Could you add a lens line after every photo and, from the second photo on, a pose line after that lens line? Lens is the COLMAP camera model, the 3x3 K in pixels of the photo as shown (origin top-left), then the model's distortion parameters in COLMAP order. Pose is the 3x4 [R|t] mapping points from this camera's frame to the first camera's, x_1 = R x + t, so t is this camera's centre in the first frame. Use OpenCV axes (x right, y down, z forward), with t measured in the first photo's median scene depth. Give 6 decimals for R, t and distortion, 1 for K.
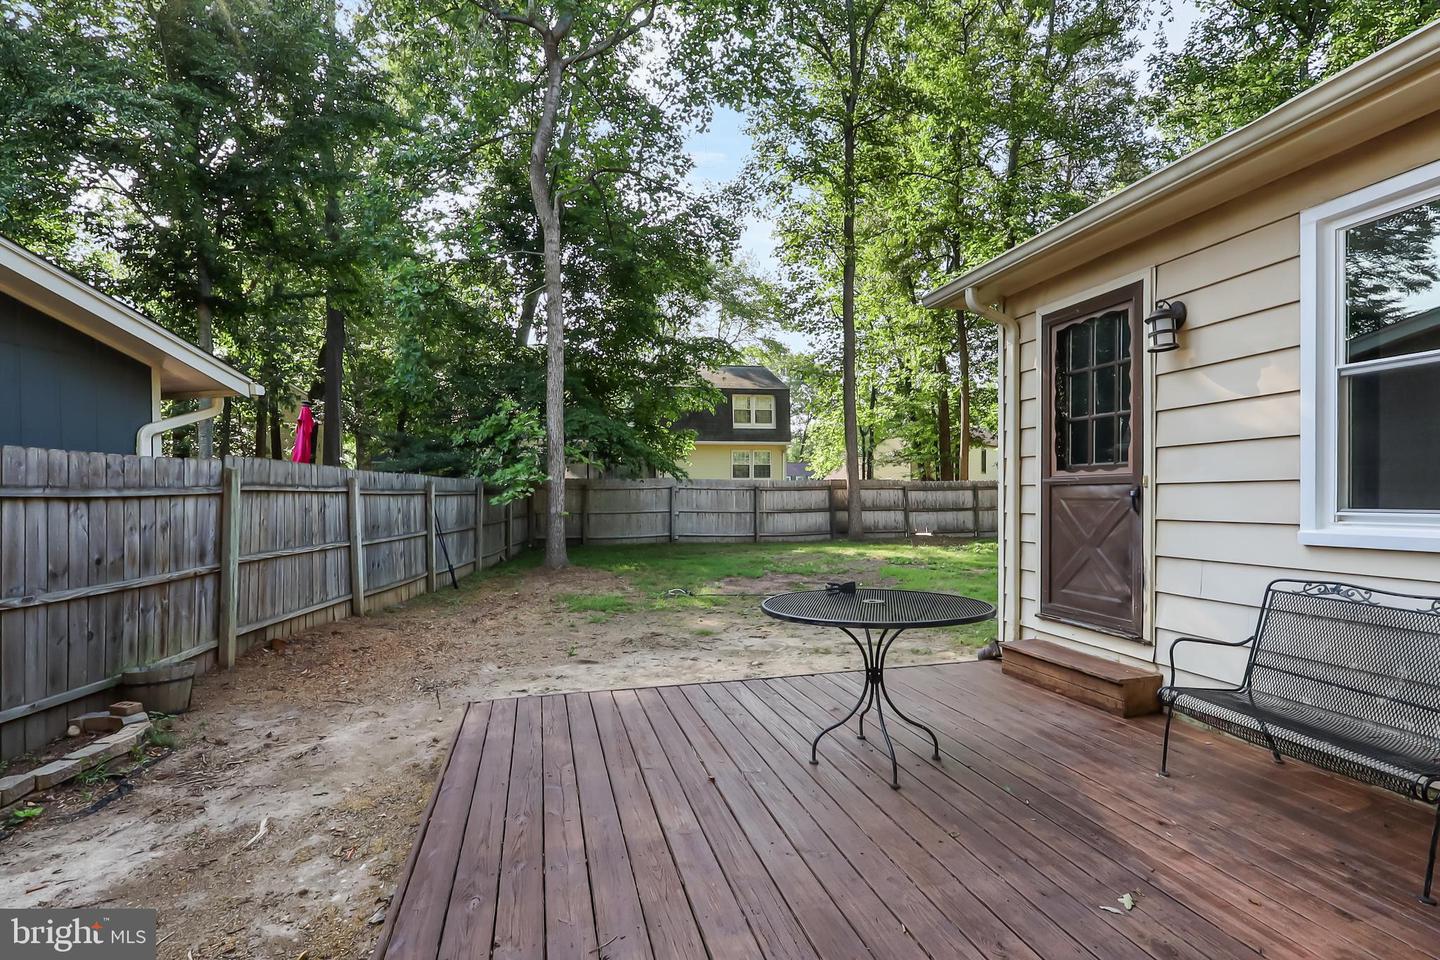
lens RADIAL K [[652.1, 0, 720.0], [0, 652.1, 480.0], [0, 0, 1]] dist [0.003746, 0.000235]
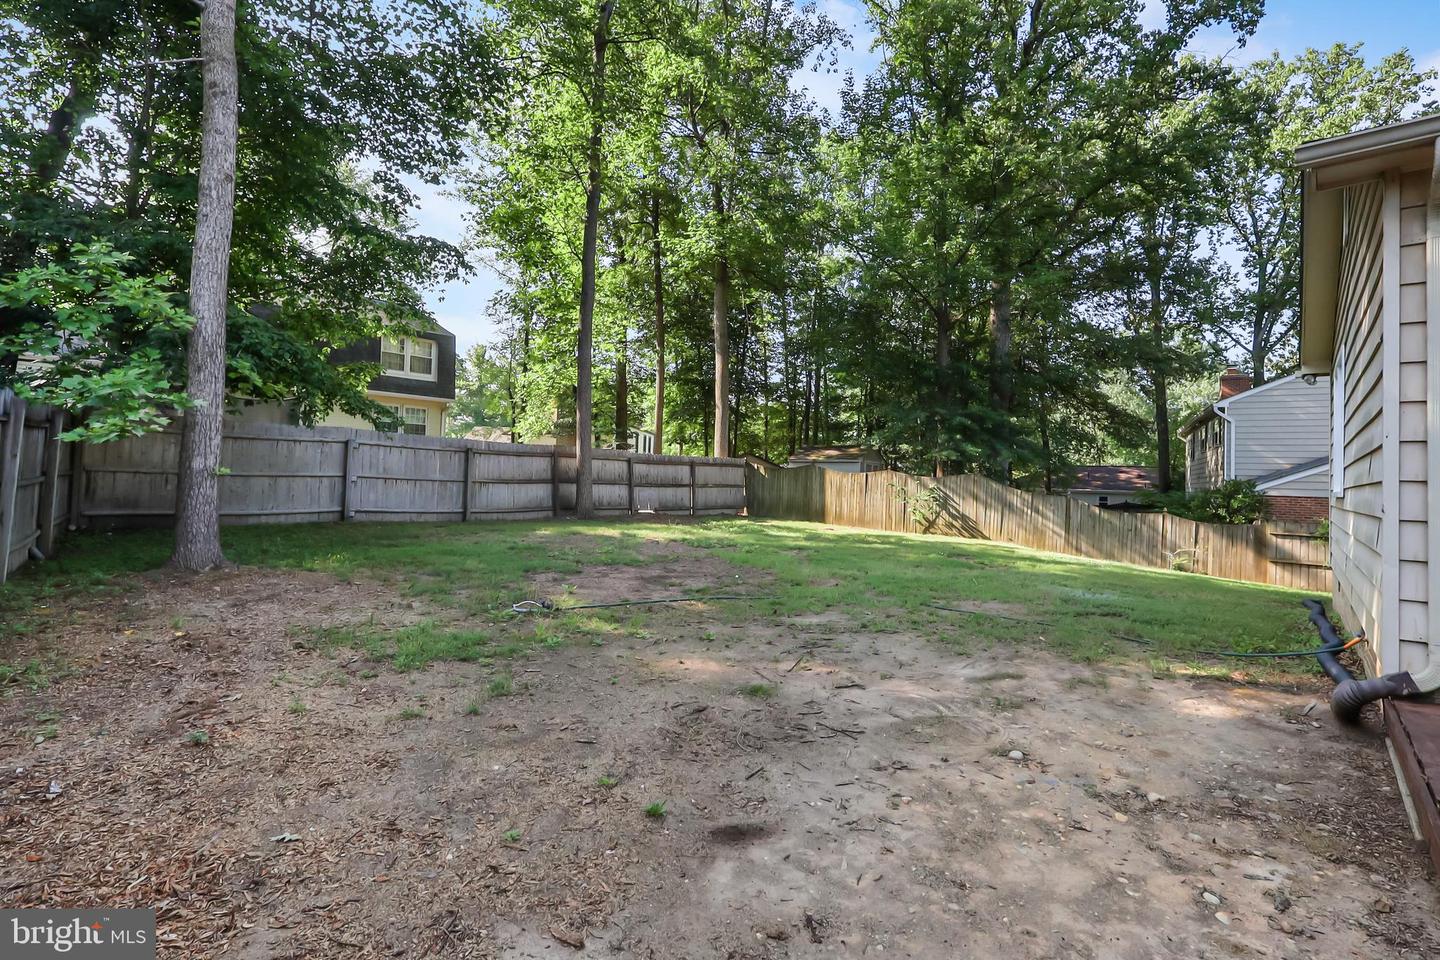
lens RADIAL K [[655.9, 0, 721.2], [0, 655.9, 452.2], [0, 0, 1]] dist [-0.001927, -0.000170]
pose [[0.827482, 0.056794, 0.558613, -0.126020], [-0.053176, 0.998326, -0.022728, 0.016466], [-0.558969, -0.010898, 0.829117, 0.191623]]
